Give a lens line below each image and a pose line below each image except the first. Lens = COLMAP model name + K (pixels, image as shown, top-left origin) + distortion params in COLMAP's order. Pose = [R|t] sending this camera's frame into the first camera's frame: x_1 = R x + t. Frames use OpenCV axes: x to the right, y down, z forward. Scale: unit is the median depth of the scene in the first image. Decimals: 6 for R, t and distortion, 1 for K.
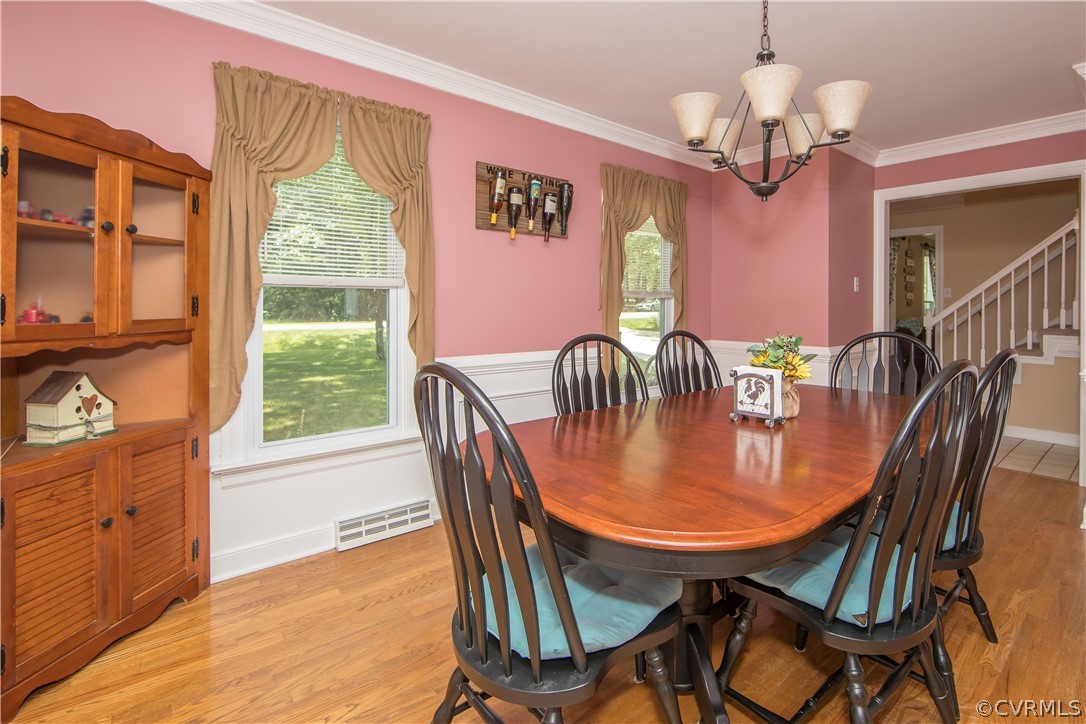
lens RADIAL K [[519.9, 0, 606.1], [0, 519.9, 307.5], [0, 0, 1]] dist [-0.003990, -0.000196]
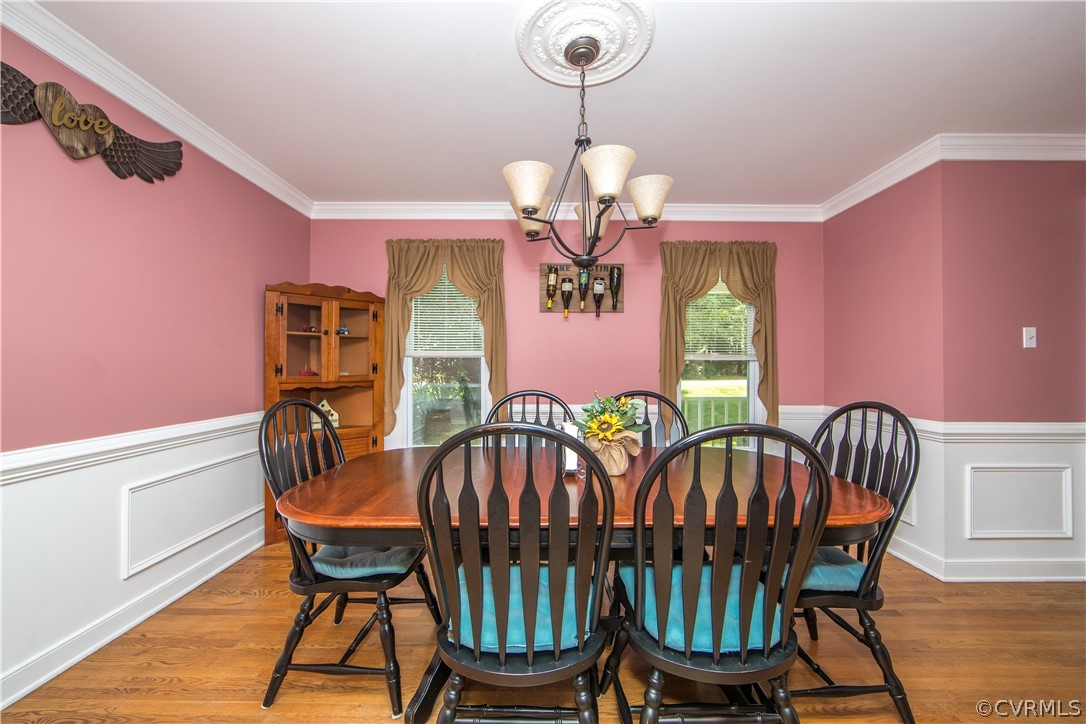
lens RADIAL K [[436.2, 0, 550.3], [0, 436.2, 364.9], [0, 0, 1]] dist [-0.006830, 0.000209]
pose [[0.728900, -0.004082, -0.684608, 0.743273], [-0.001491, 0.999970, -0.007550, -0.005005], [0.684619, 0.006524, 0.728872, 0.235990]]
